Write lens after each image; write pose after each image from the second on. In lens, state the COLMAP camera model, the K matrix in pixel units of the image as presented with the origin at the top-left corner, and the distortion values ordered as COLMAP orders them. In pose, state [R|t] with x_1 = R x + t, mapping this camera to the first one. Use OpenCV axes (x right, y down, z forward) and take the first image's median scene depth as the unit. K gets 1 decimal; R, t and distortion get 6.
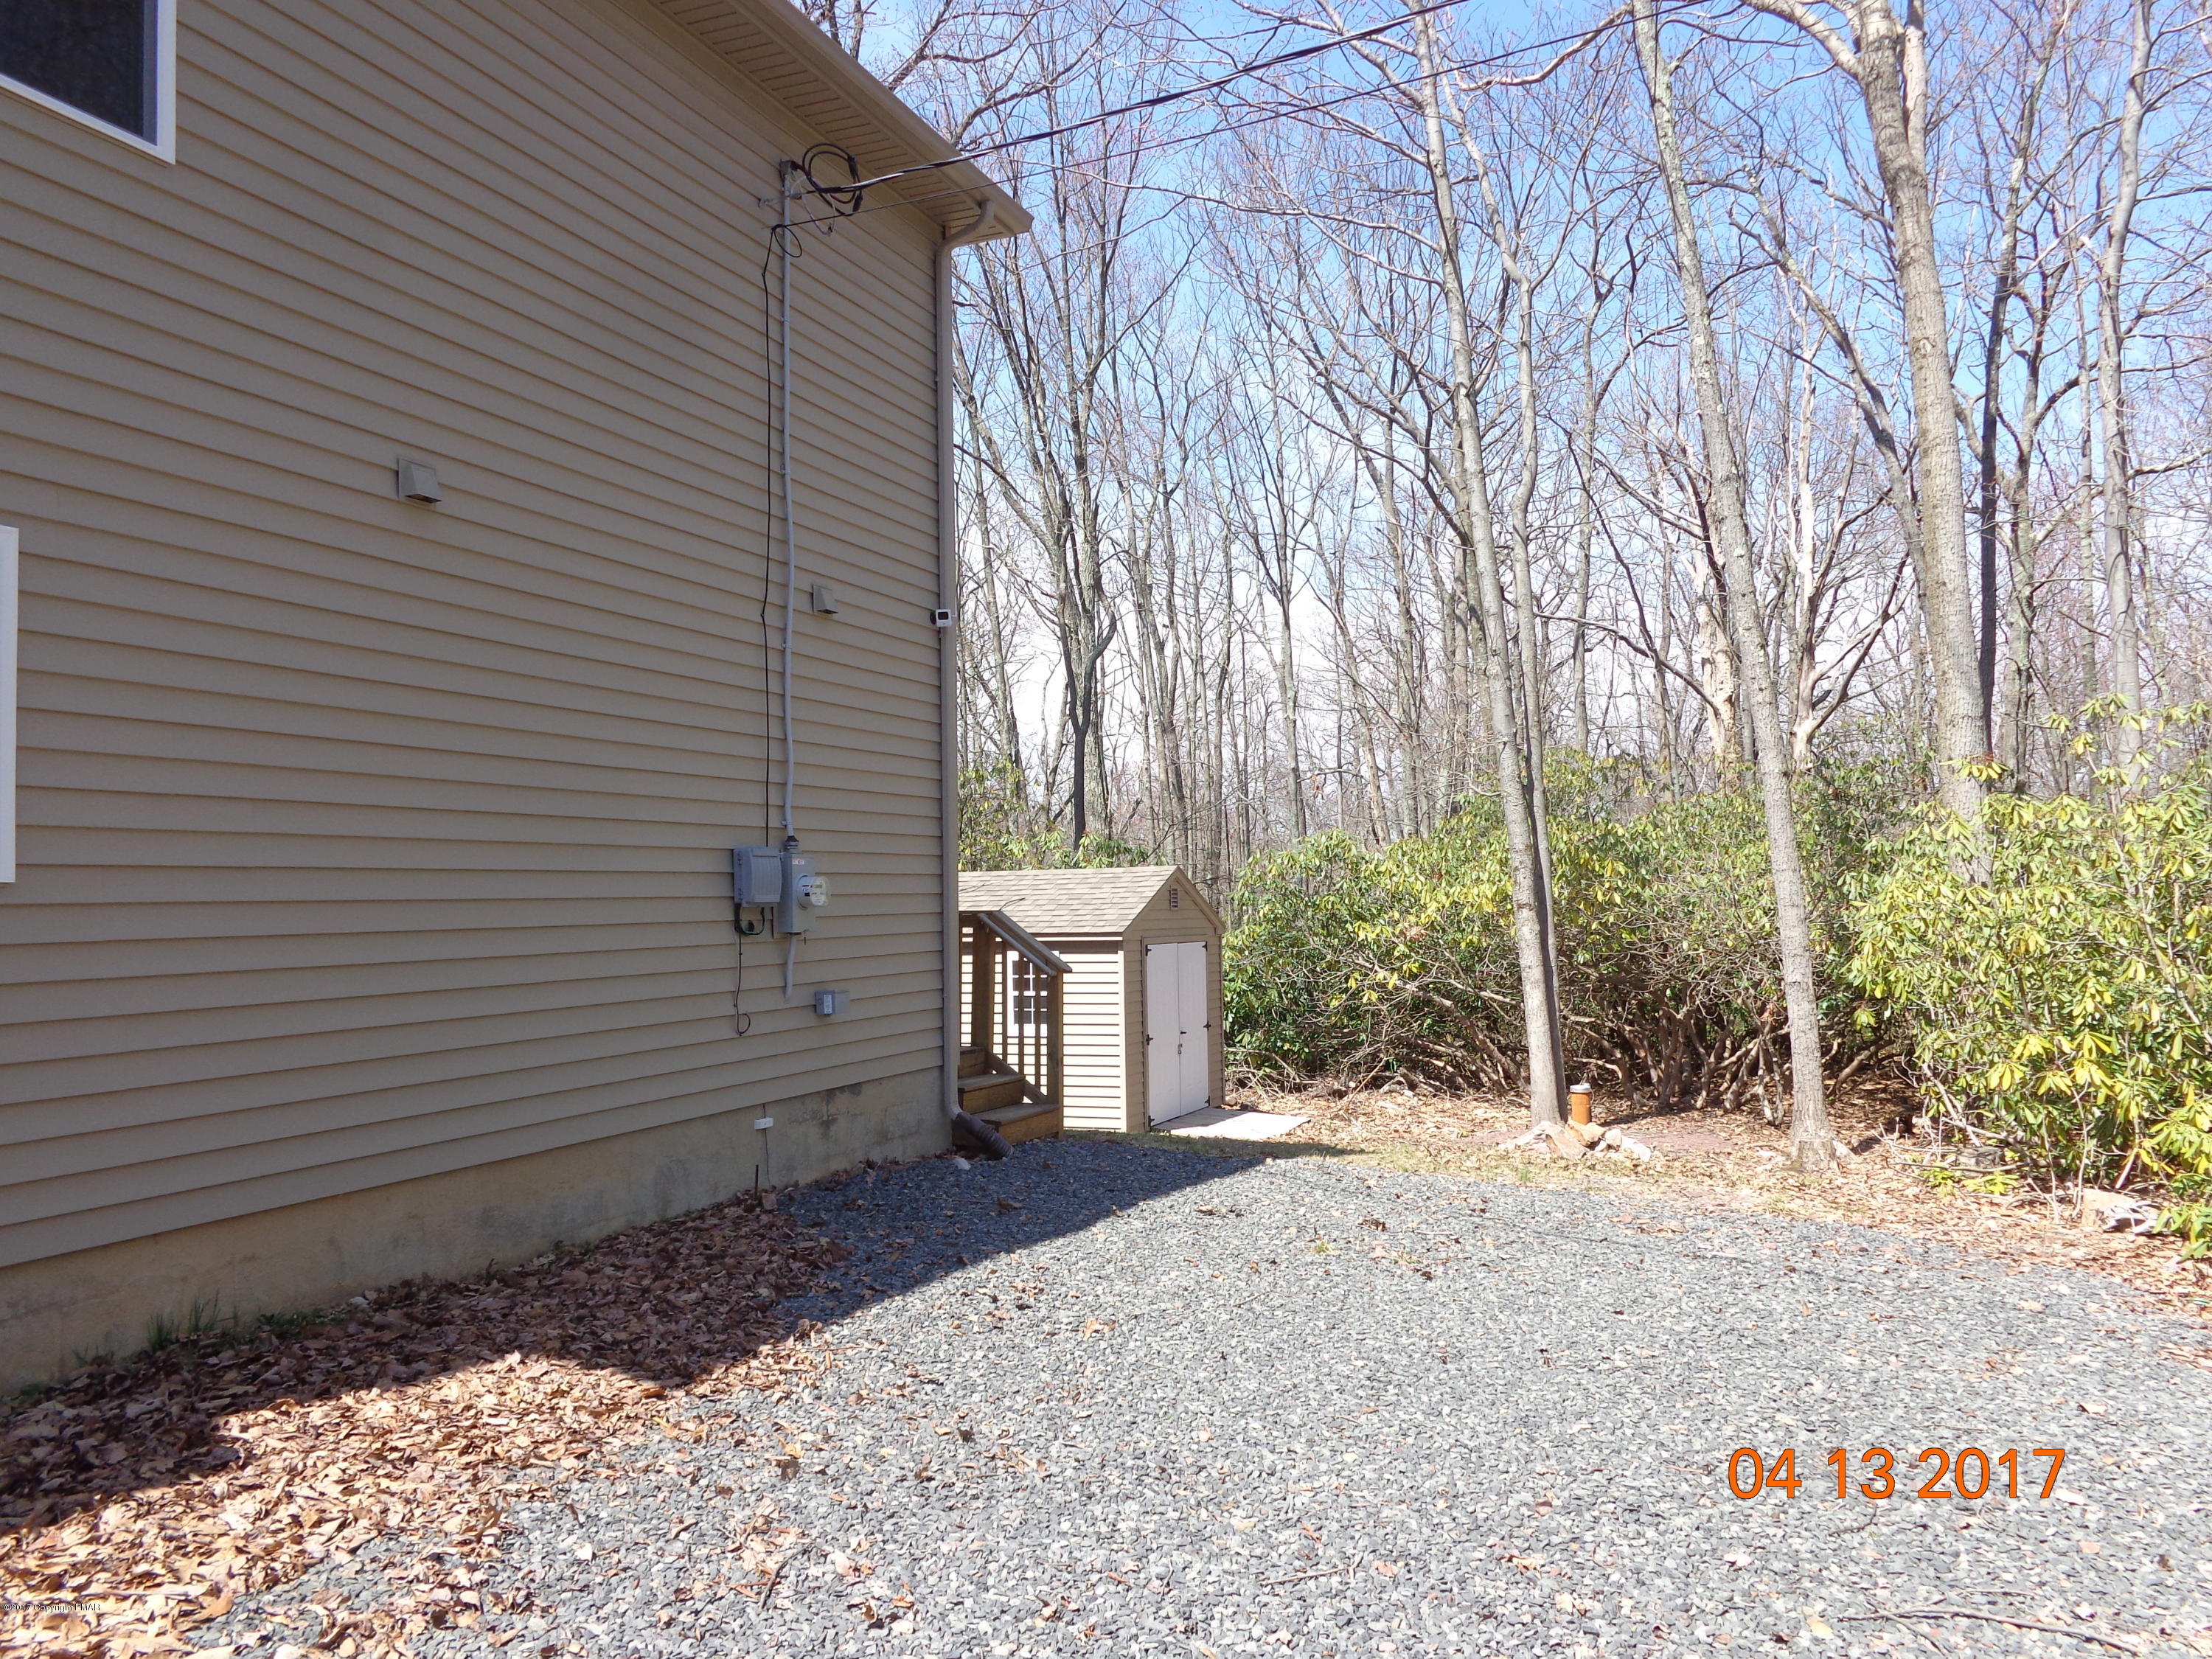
lens RADIAL K [[1666.4, 0, 1117.9], [0, 1666.4, 828.0], [0, 0, 1]] dist [-0.001613, 0.006786]
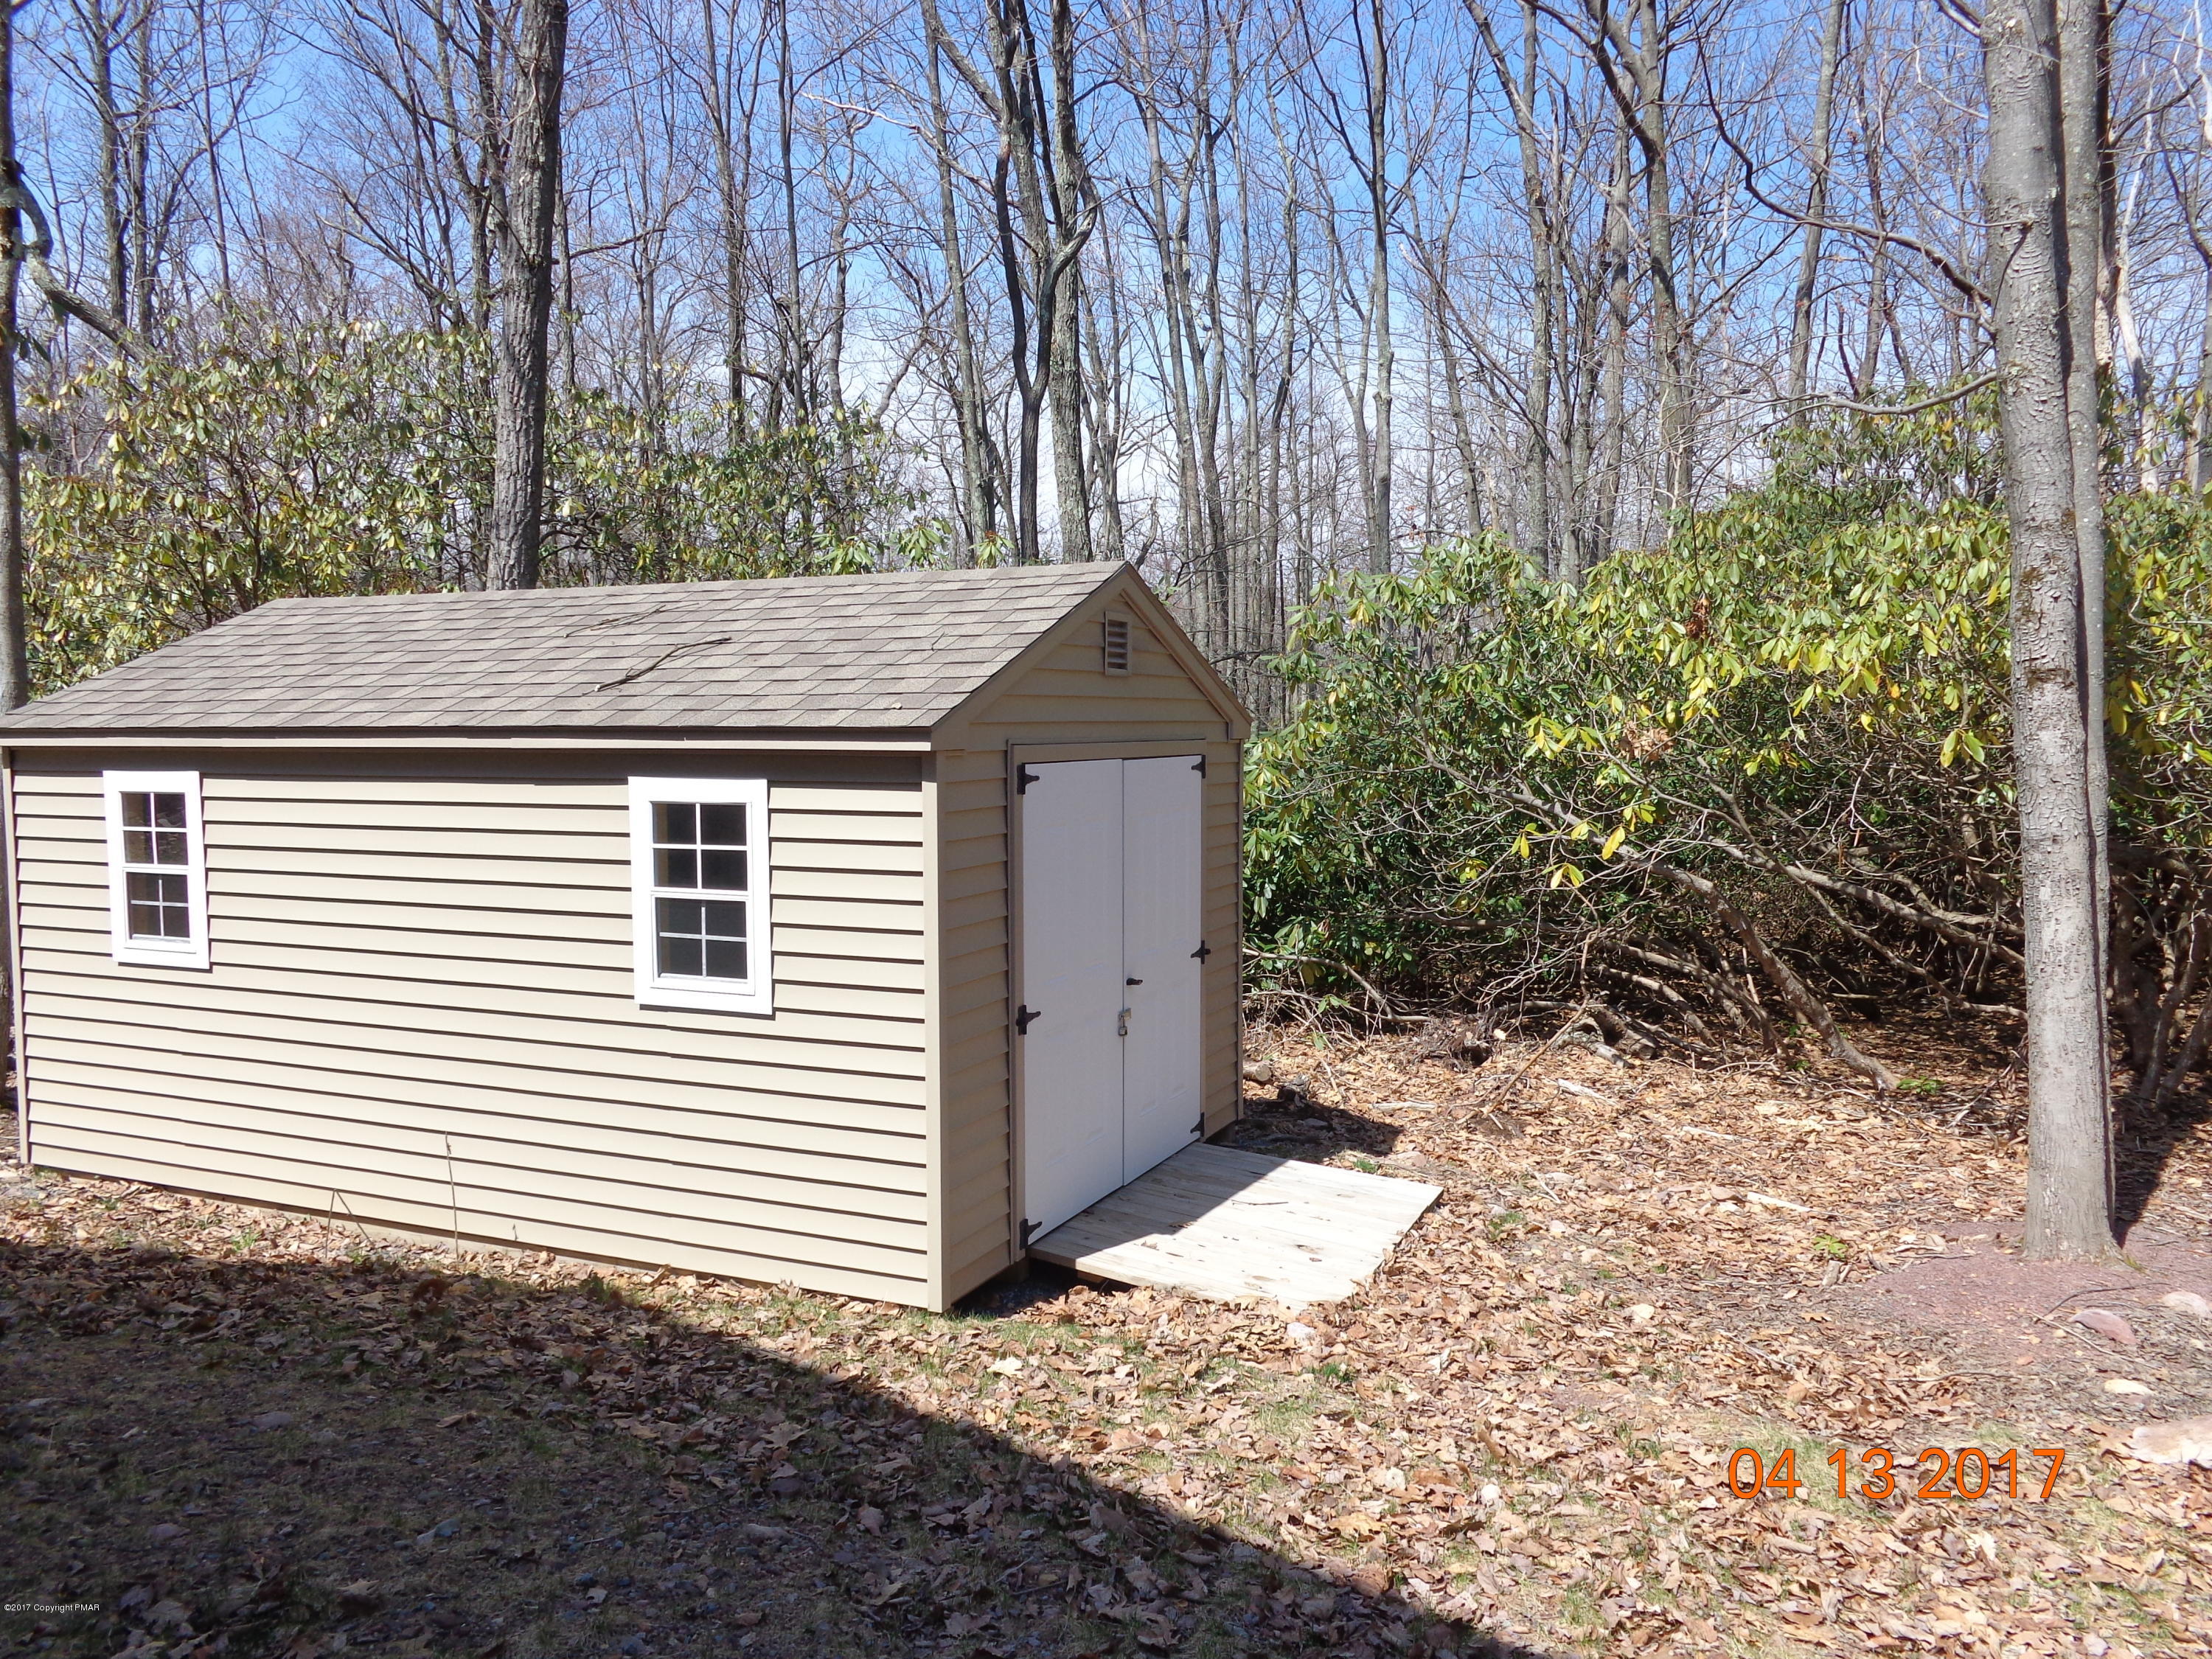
lens RADIAL K [[1666.4, 0, 1111.1], [0, 1666.4, 822.2], [0, 0, 1]] dist [-0.001613, 0.006786]
pose [[0.999118, 0.017374, -0.038235, 0.047675], [-0.012875, 0.993292, 0.114914, 0.038012], [0.039975, -0.114320, 0.992639, 0.596370]]
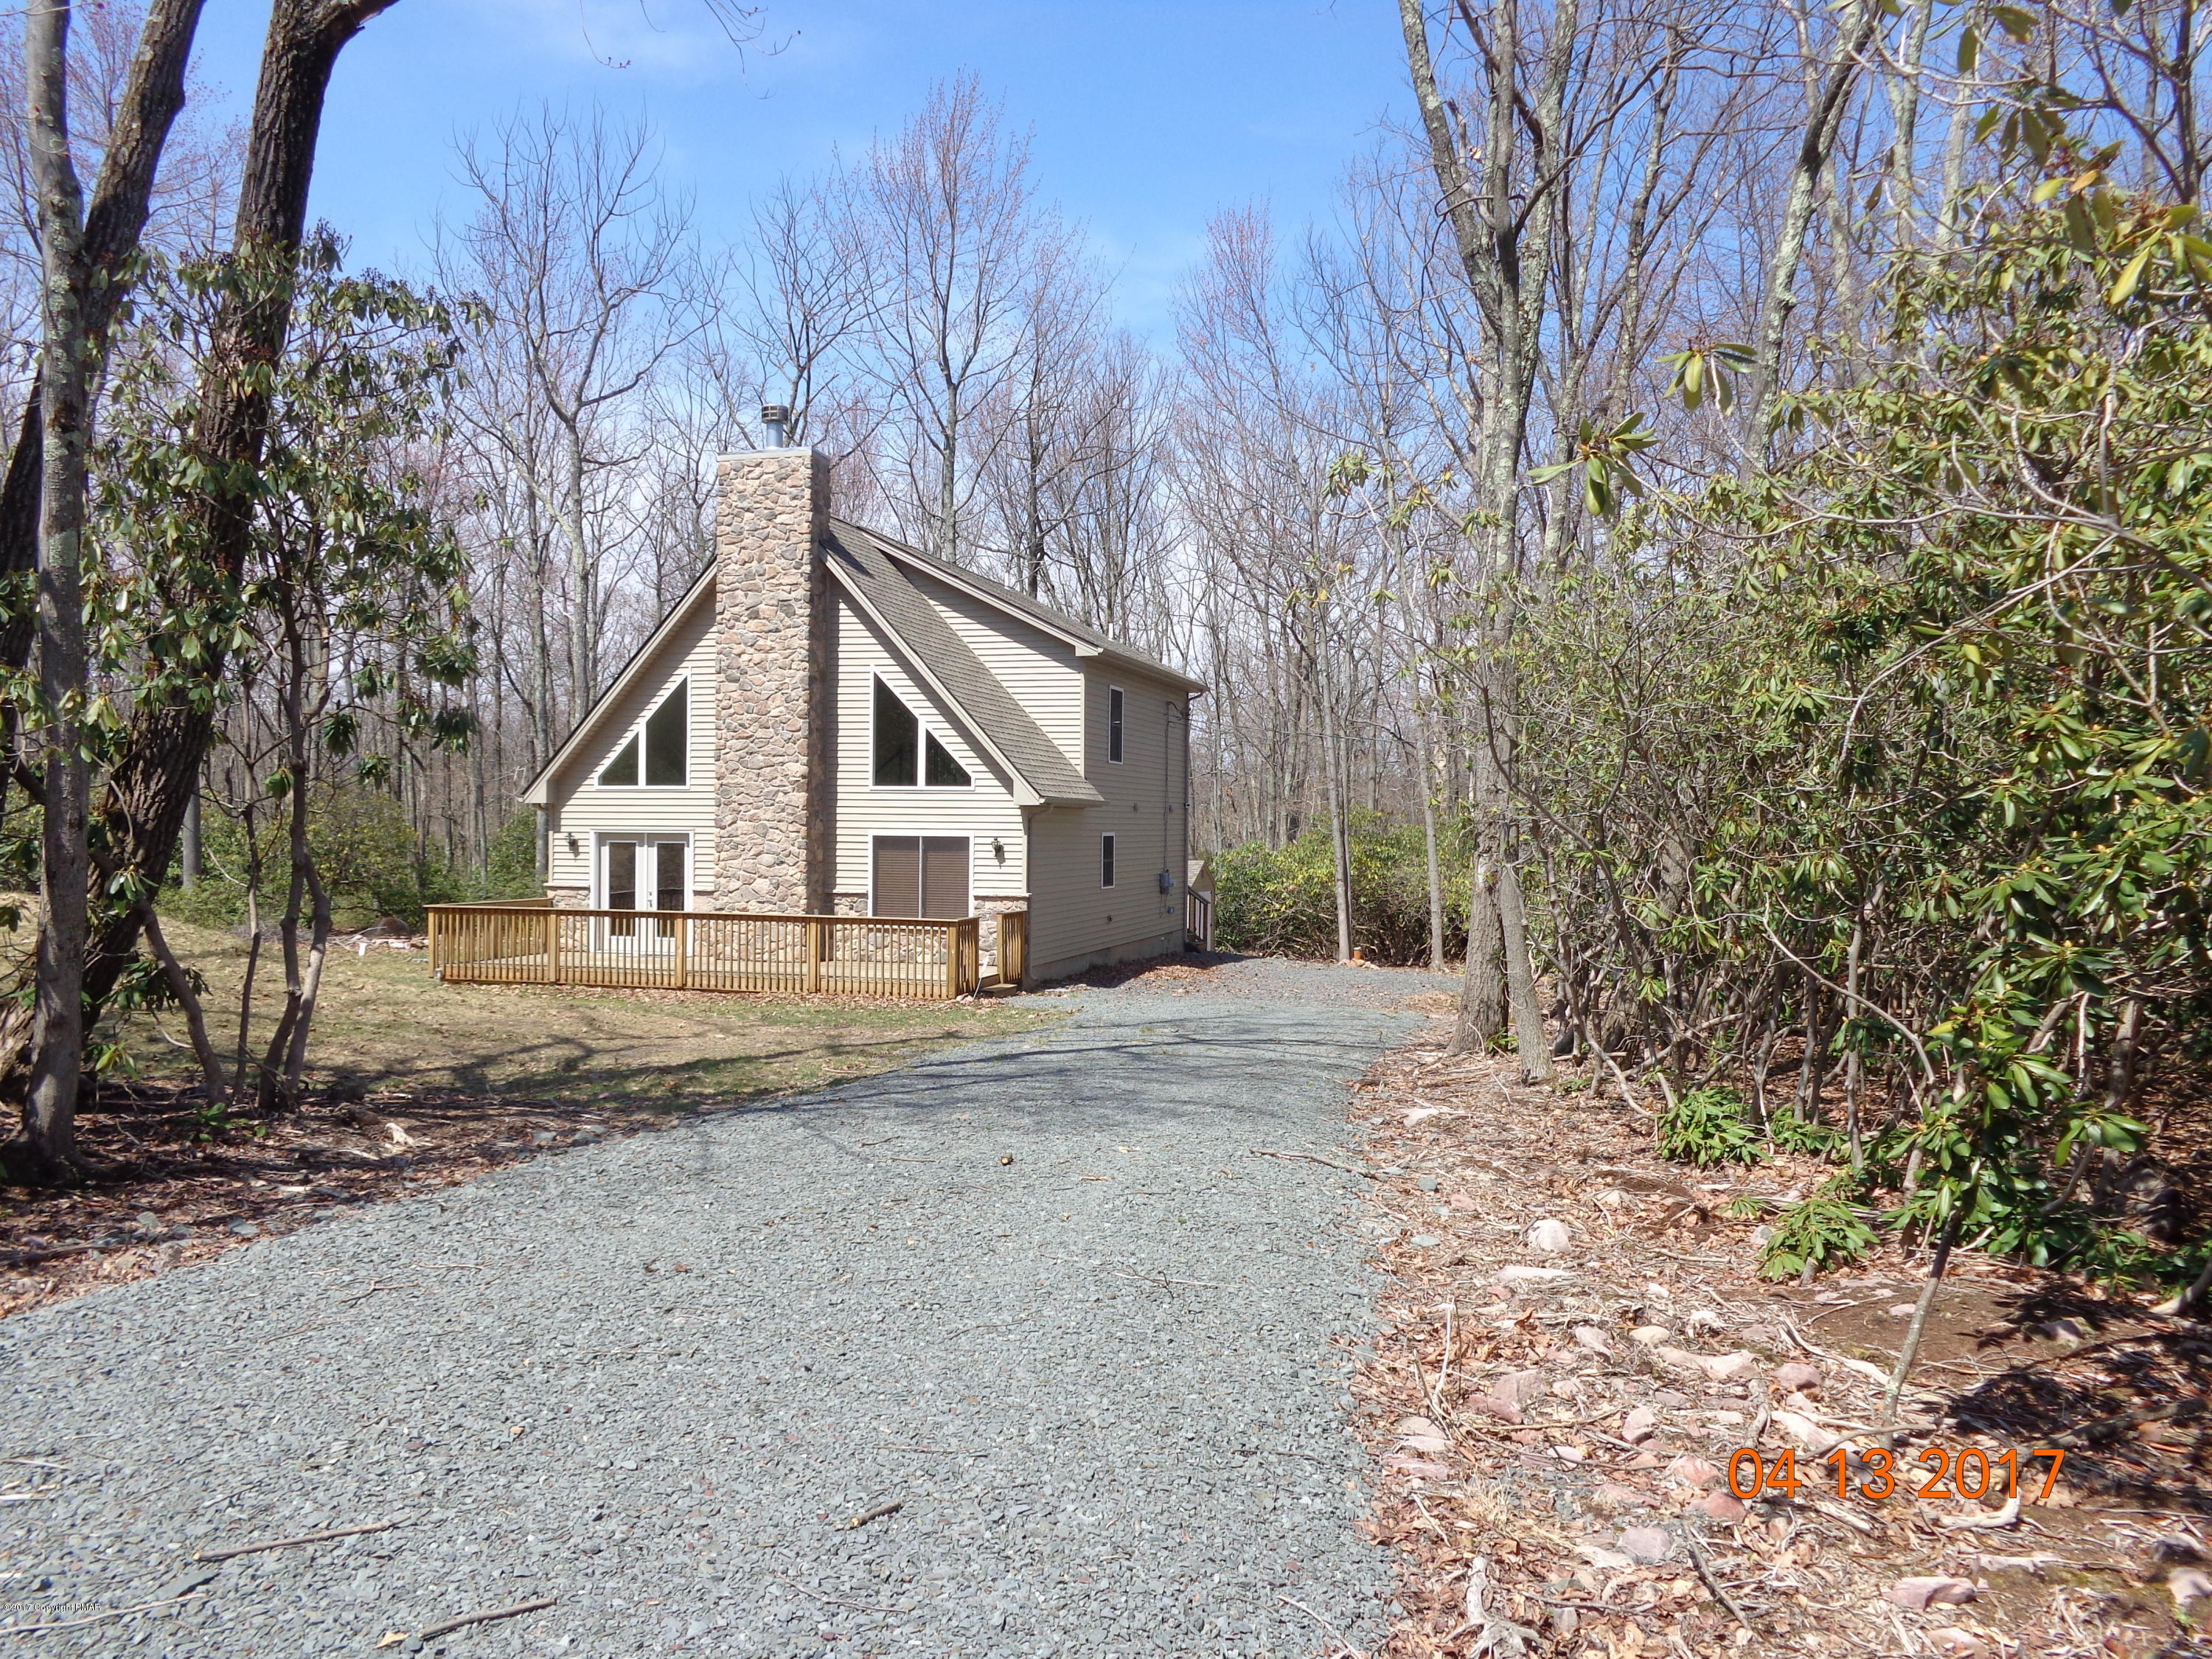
lens RADIAL K [[1666.4, 0, 1119.7], [0, 1666.4, 815.7], [0, 0, 1]] dist [-0.001613, 0.006786]
pose [[0.993242, 0.027470, 0.112767, -0.368088], [-0.031630, 0.998877, 0.035269, -0.126763], [-0.111672, -0.038597, 0.992995, -1.442959]]
